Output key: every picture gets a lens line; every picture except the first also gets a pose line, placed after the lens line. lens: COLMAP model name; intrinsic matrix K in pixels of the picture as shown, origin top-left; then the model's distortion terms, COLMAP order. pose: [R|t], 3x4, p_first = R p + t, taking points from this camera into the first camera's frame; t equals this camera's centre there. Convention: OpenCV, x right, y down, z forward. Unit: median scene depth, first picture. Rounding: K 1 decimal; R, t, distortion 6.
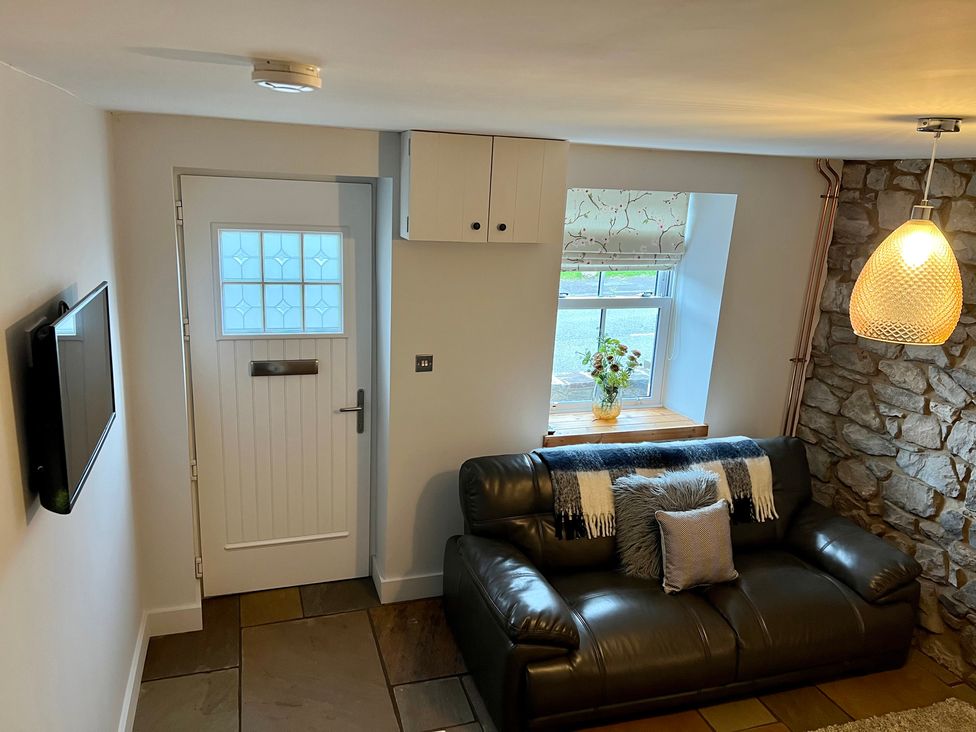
lens RADIAL K [[737.0, 0, 485.2], [0, 737.0, 371.5], [0, 0, 1]] dist [0.056640, -0.056515]
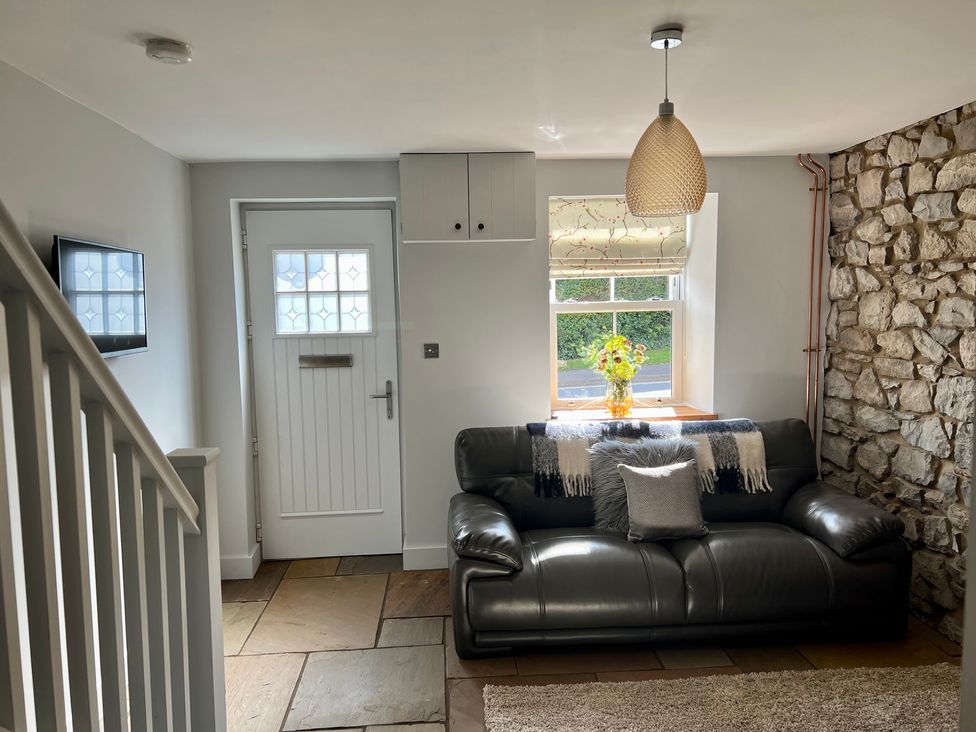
lens RADIAL K [[737.0, 0, 482.1], [0, 737.0, 365.2], [0, 0, 1]] dist [0.056640, -0.056515]
pose [[0.964541, -0.044247, -0.260196, 0.288600], [0.000030, 0.985865, -0.167539, 0.200236], [0.263931, 0.161591, 0.950909, -0.088208]]
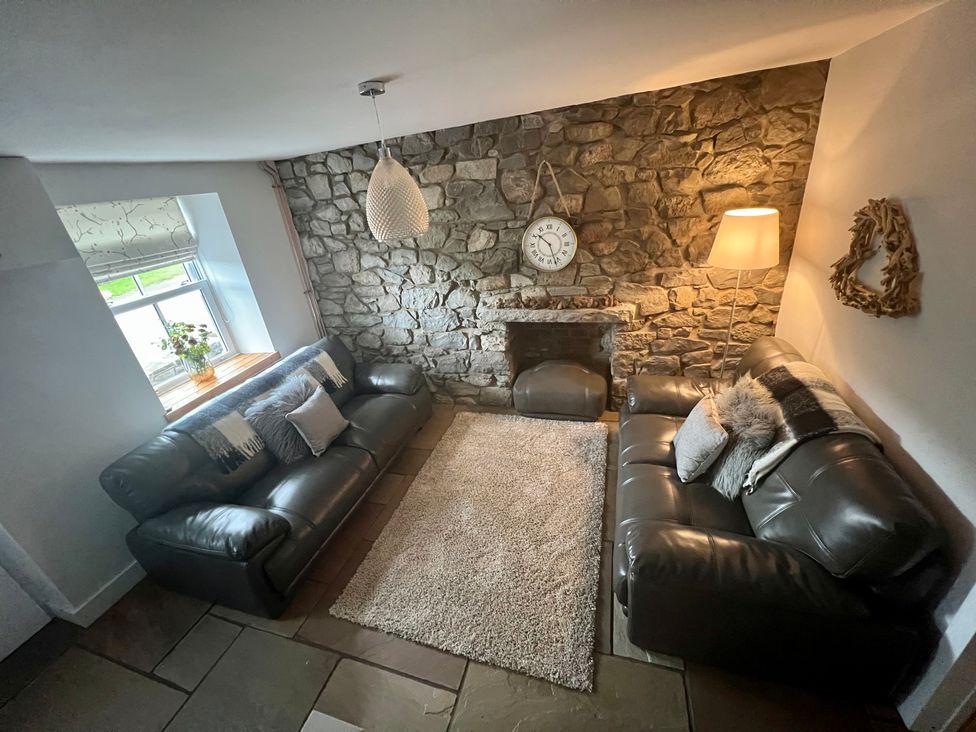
lens RADIAL K [[392.9, 0, 487.3], [0, 392.9, 363.0], [0, 0, 1]] dist [-0.001890, 0.000097]
pose [[0.566611, -0.456135, 0.686217, -0.025652], [0.348893, 0.887273, 0.301697, 0.000440], [-0.746476, 0.068472, 0.661880, 0.161284]]
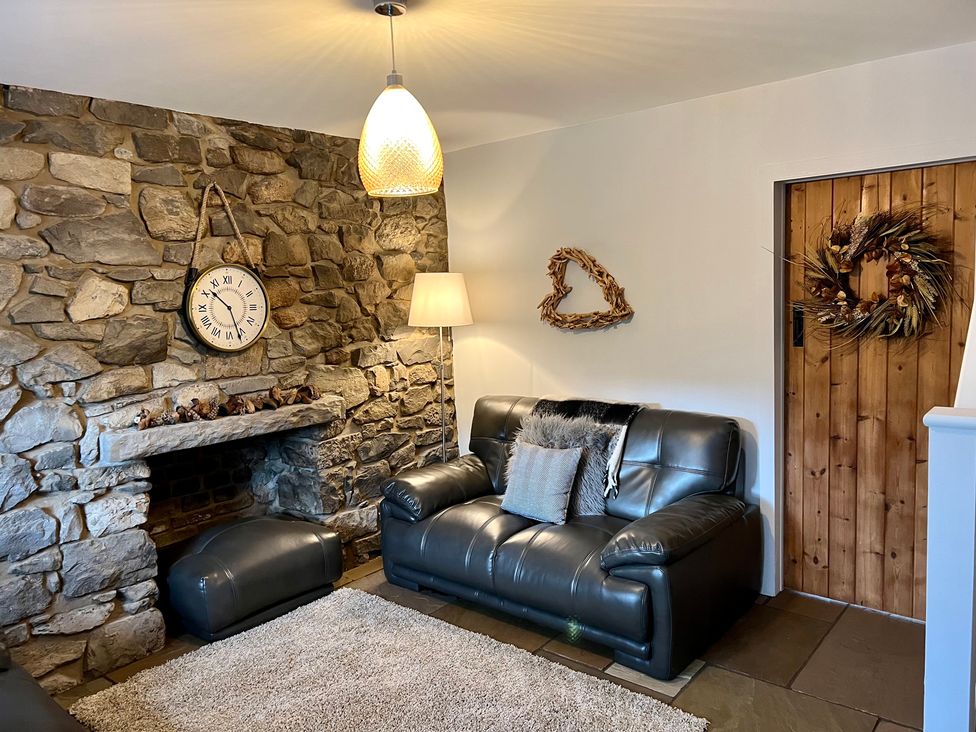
lens RADIAL K [[737.0, 0, 487.0], [0, 737.0, 372.3], [0, 0, 1]] dist [0.056640, -0.056515]
pose [[-0.535350, -0.125488, 0.835256, -0.253884], [0.231792, 0.929107, 0.288153, -0.045517], [-0.812203, 0.347868, -0.468310, 0.775147]]
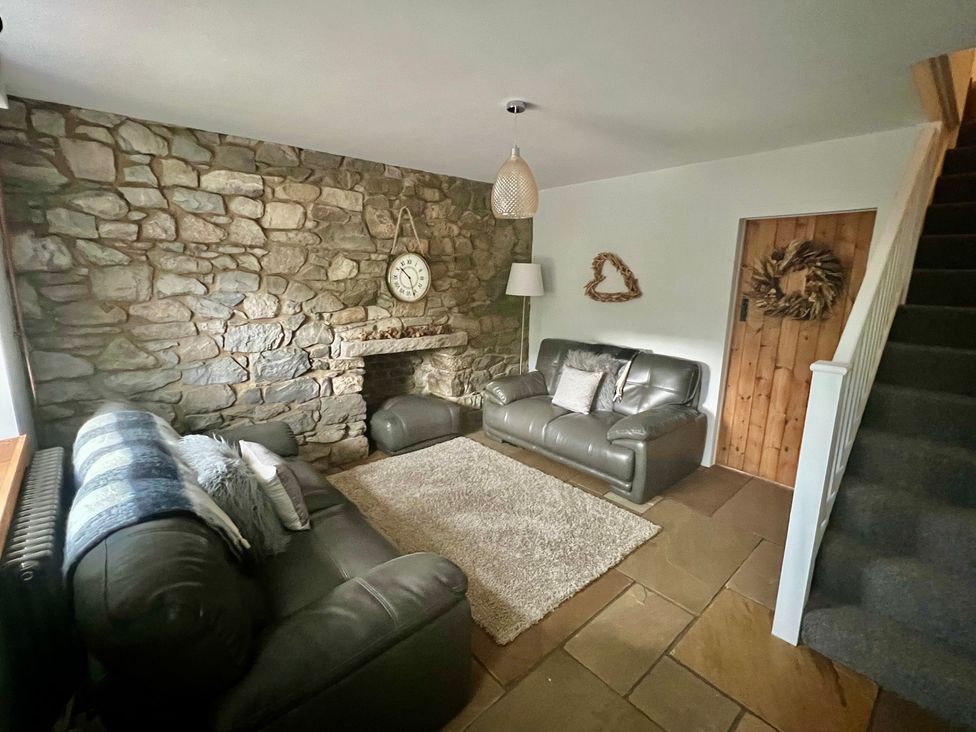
lens RADIAL K [[437.4, 0, 485.1], [0, 437.4, 364.5], [0, 0, 1]] dist [-0.004708, 0.000909]
pose [[-0.403632, -0.242585, 0.882176, -0.279688], [0.203725, 0.916172, 0.345146, -0.053552], [-0.891951, 0.319033, -0.320376, 0.799563]]
